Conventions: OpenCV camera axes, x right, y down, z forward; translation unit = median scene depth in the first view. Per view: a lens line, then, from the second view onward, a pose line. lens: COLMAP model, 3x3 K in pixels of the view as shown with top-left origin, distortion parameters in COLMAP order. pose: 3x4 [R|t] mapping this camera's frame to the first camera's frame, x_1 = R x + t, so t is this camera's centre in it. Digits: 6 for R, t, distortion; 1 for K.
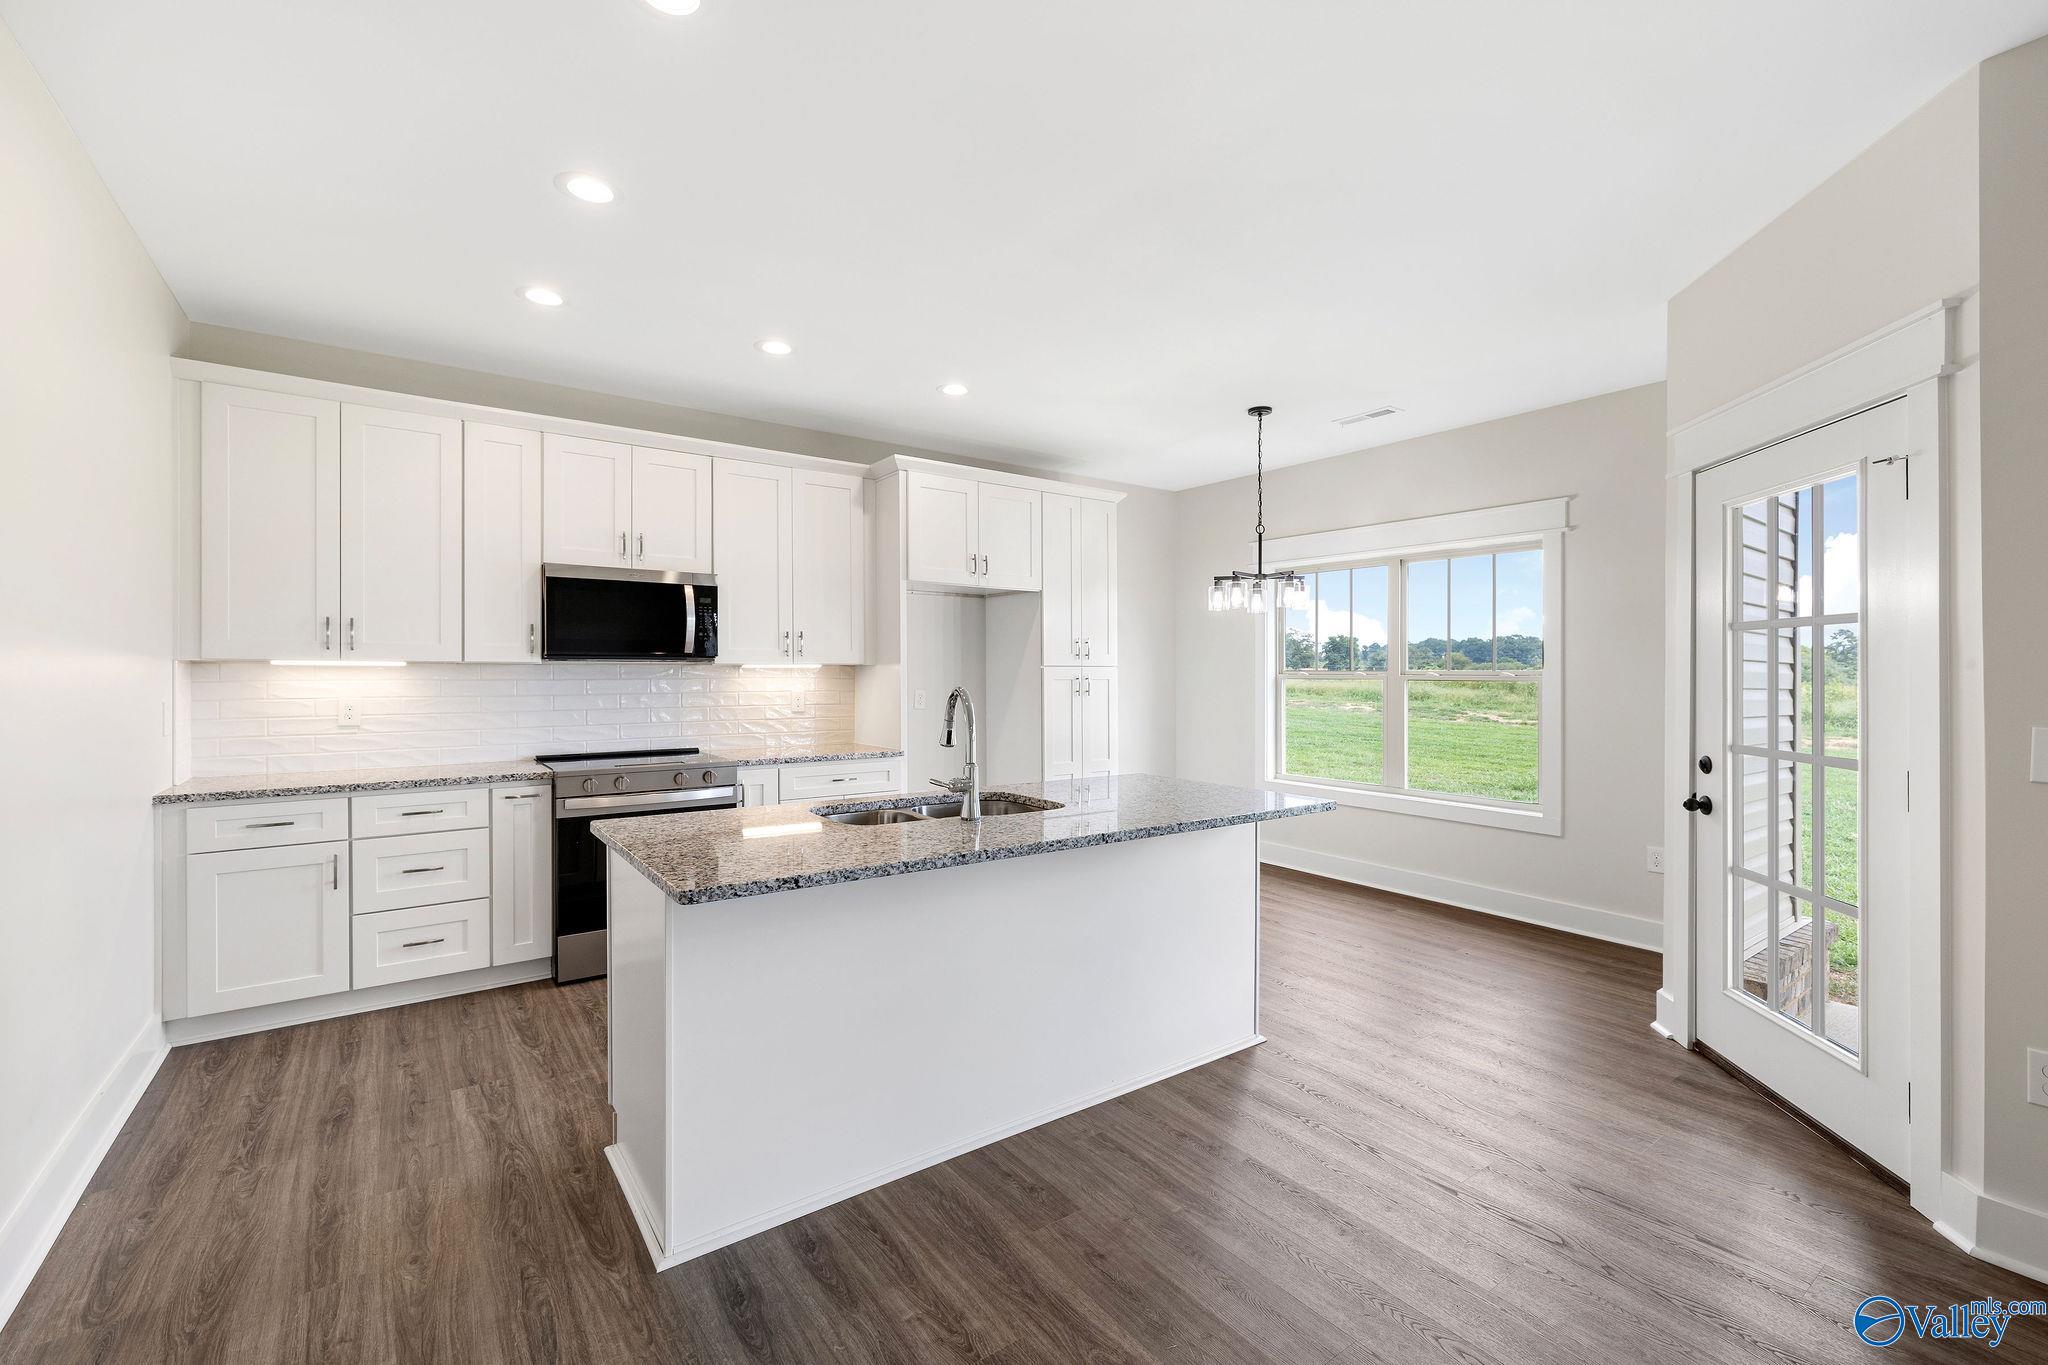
lens RADIAL K [[878.3, 0, 1012.3], [0, 878.3, 672.4], [0, 0, 1]] dist [-0.000883, 0.000197]
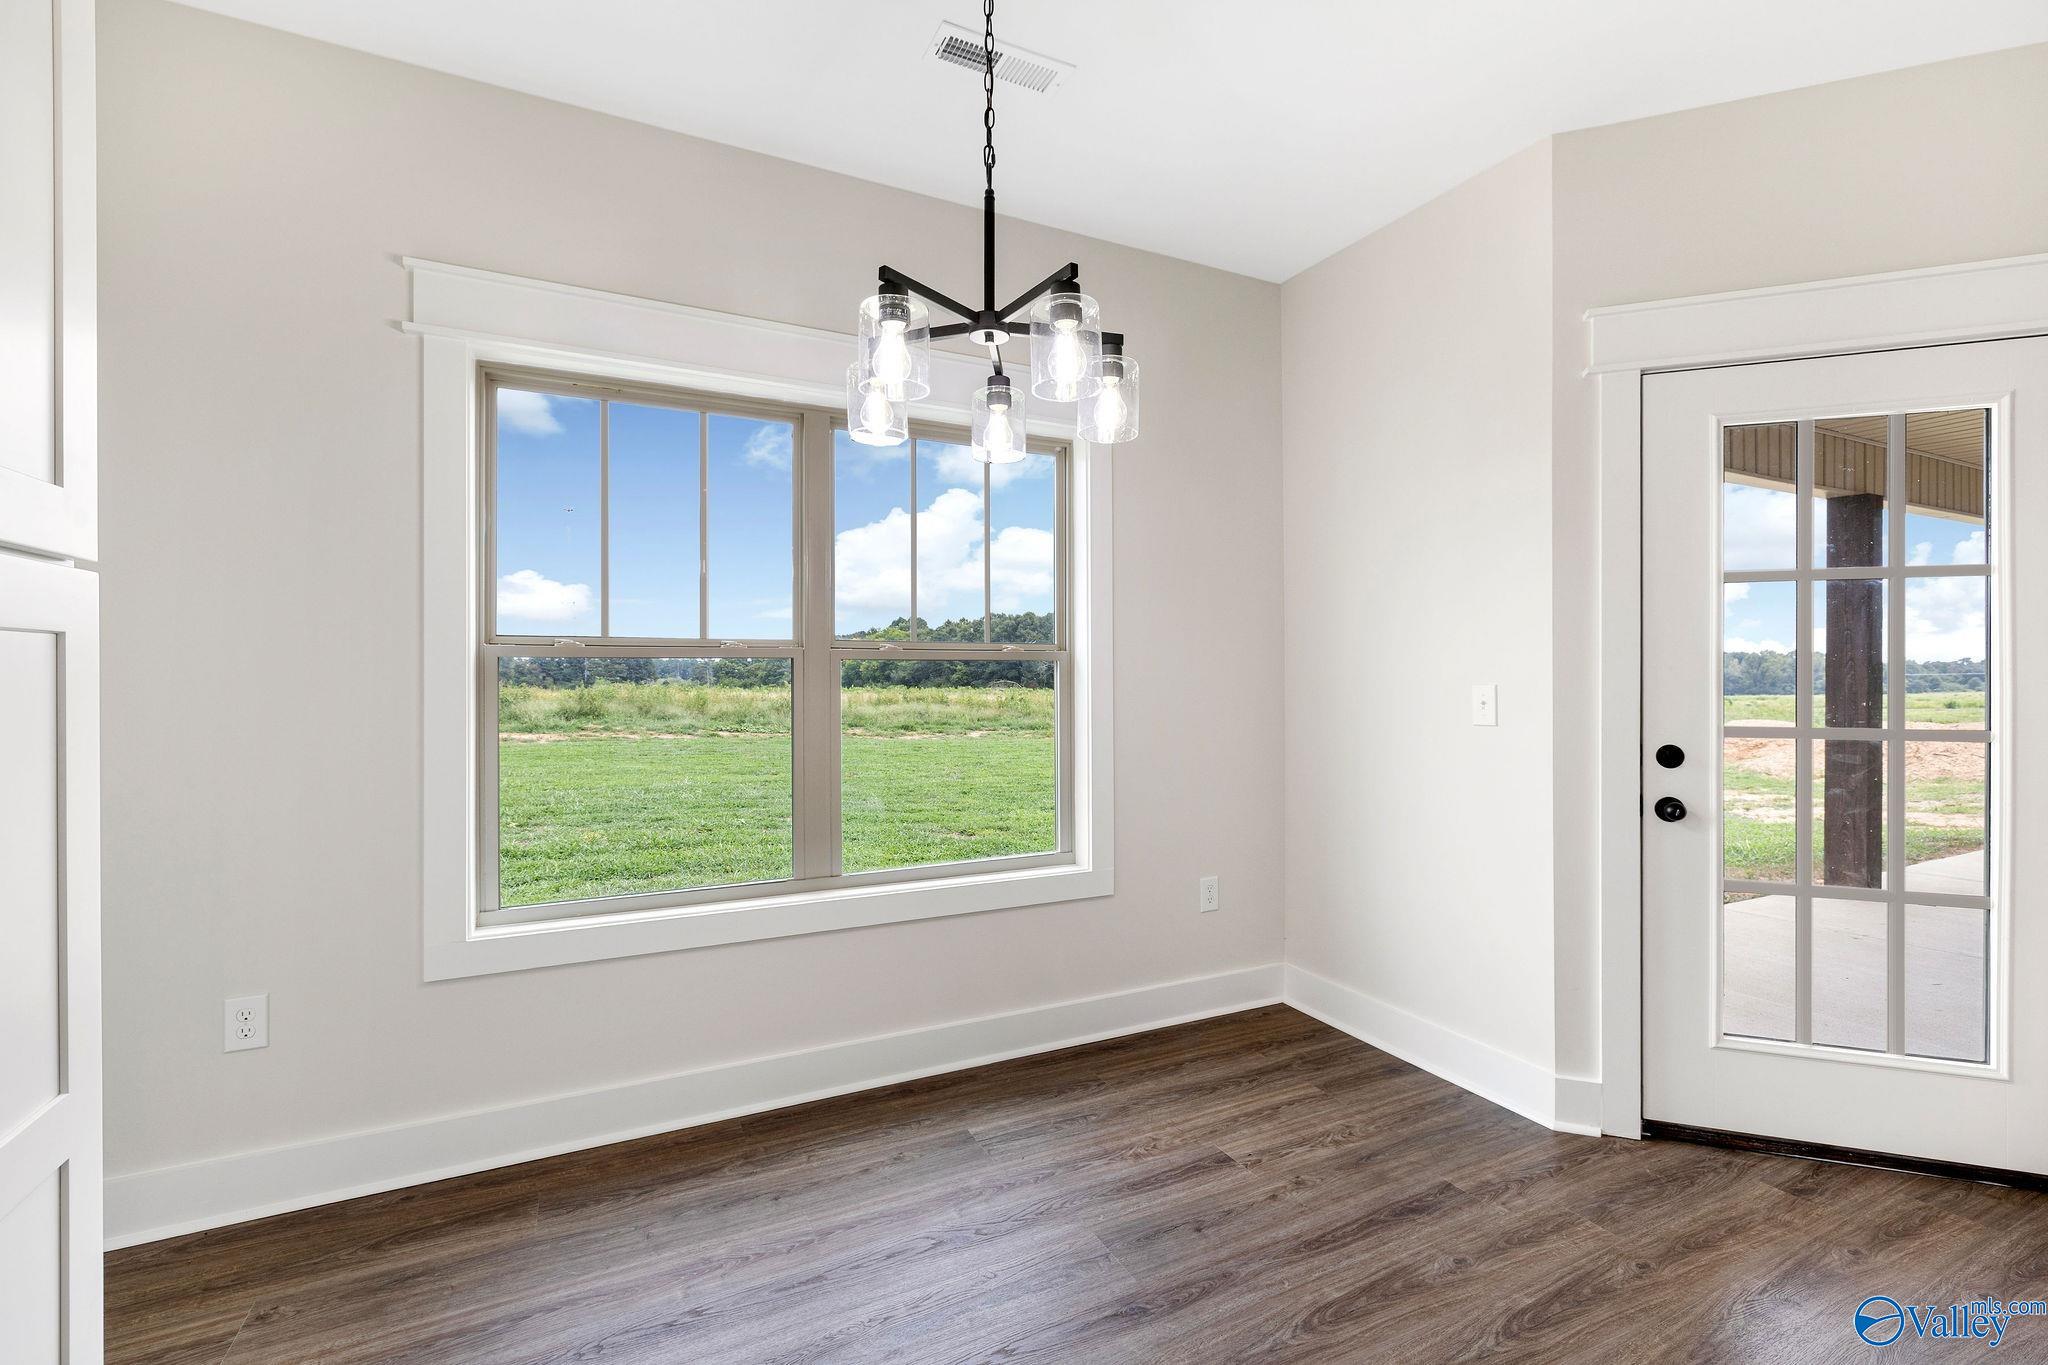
lens RADIAL K [[878.3, 0, 1035.3], [0, 878.3, 677.6], [0, 0, 1]] dist [-0.000883, 0.000197]
pose [[0.145571, 0.000363, 0.989348, -0.007637], [0.003124, 0.999995, -0.000826, 0.005557], [-0.989343, 0.003211, 0.145569, 0.226638]]
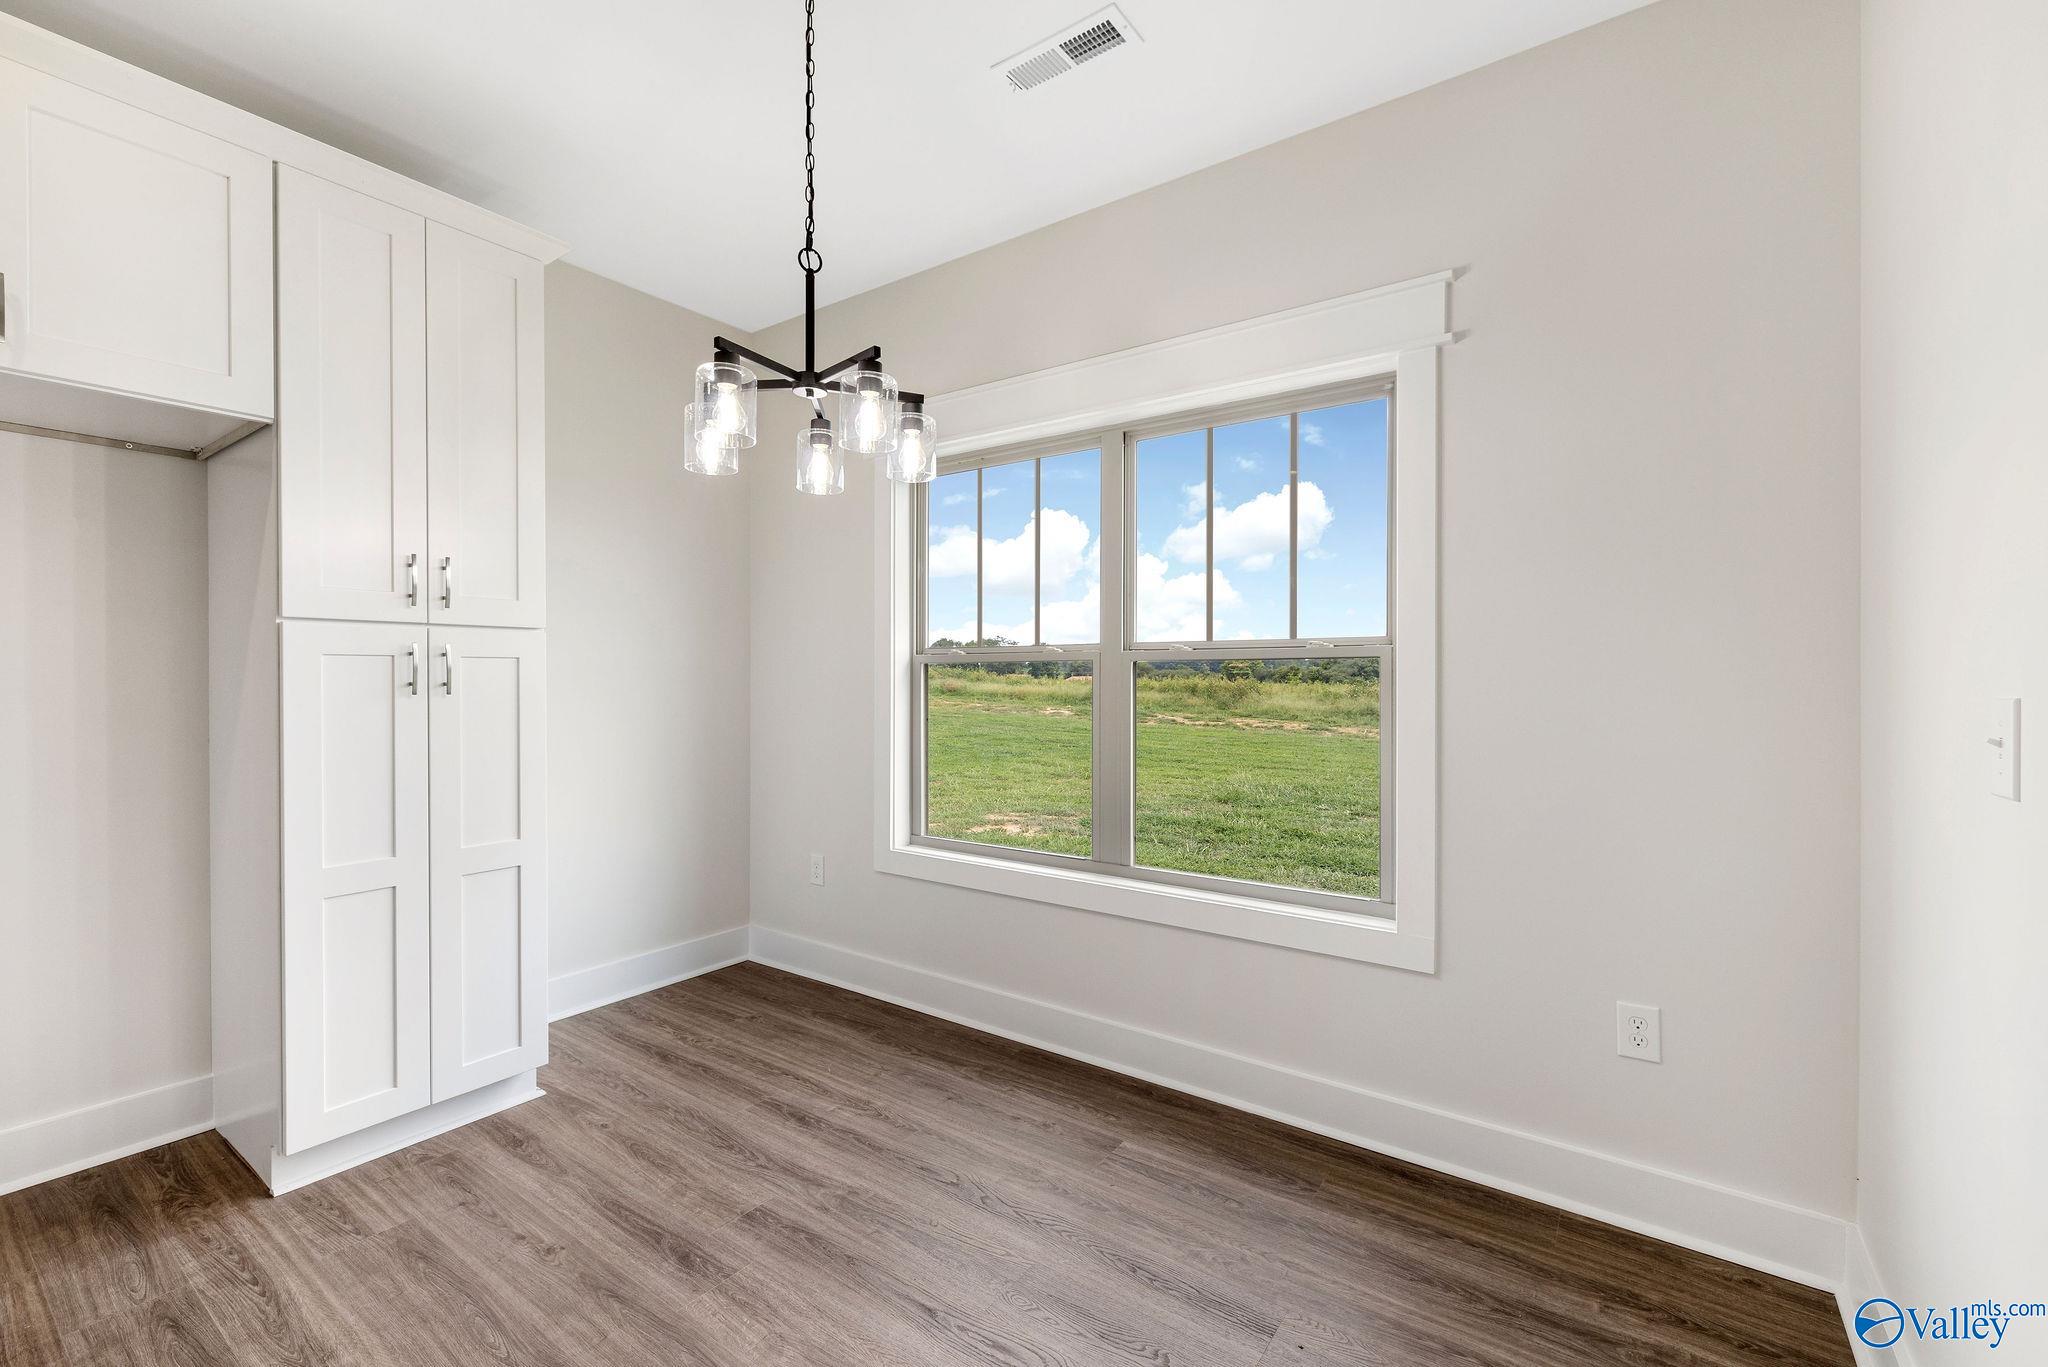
lens RADIAL K [[878.3, 0, 1019.6], [0, 878.3, 682.7], [0, 0, 1]] dist [-0.000883, 0.000197]
pose [[0.945693, -0.002030, 0.325056, 0.059522], [0.000577, 0.999989, 0.004568, 0.005425], [-0.325062, -0.004132, 0.945684, 0.146301]]
